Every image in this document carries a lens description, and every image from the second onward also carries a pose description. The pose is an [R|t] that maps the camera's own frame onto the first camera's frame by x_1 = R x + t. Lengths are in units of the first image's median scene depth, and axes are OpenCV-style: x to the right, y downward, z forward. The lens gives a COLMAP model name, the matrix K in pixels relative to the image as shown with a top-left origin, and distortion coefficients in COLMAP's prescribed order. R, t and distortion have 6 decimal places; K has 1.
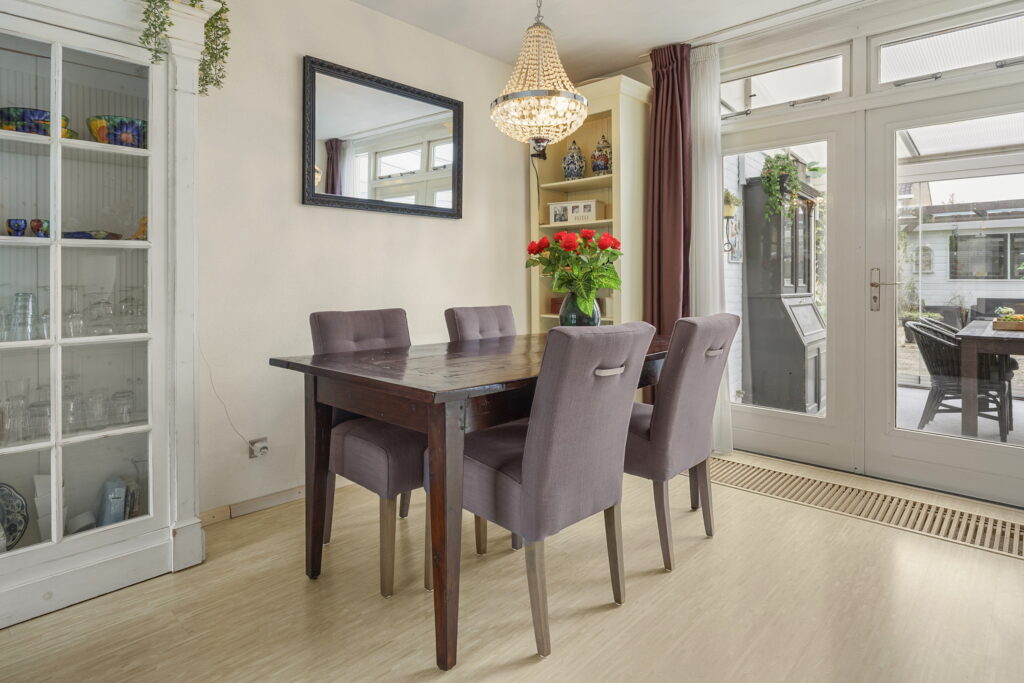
lens RADIAL K [[569.6, 0, 508.7], [0, 569.6, 285.9], [0, 0, 1]] dist [0.000623, -0.000108]
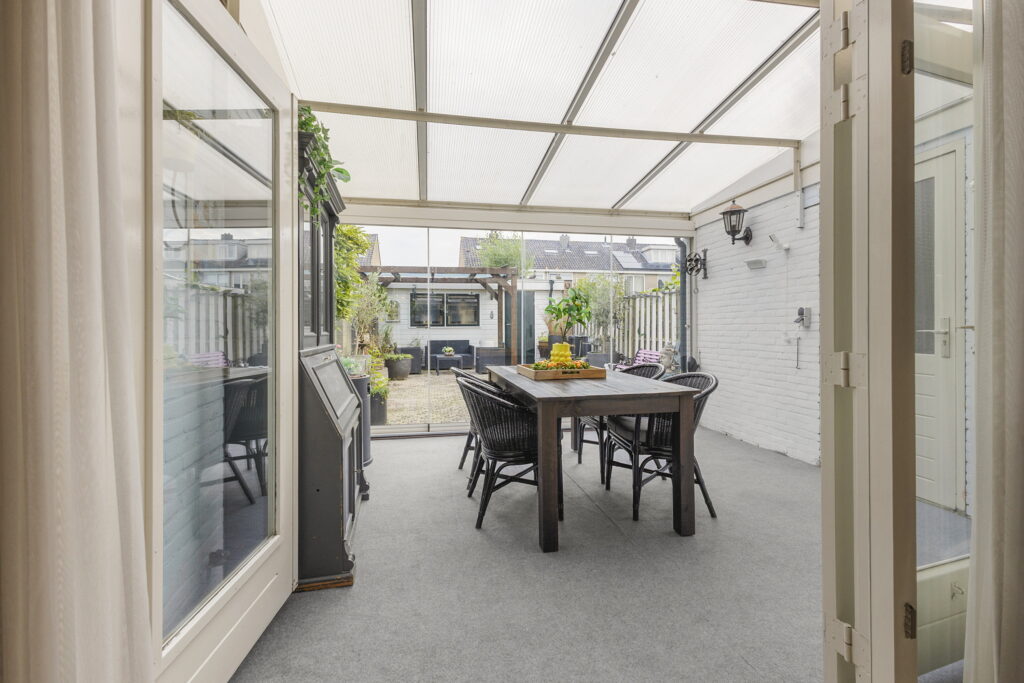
lens RADIAL K [[448.1, 0, 509.2], [0, 448.1, 329.2], [0, 0, 1]] dist [-0.000523, -0.000135]
pose [[0.598936, -0.004575, 0.800784, 0.218096], [0.010177, 0.999946, -0.001899, -0.003801], [-0.800732, 0.009288, 0.598950, 0.504863]]
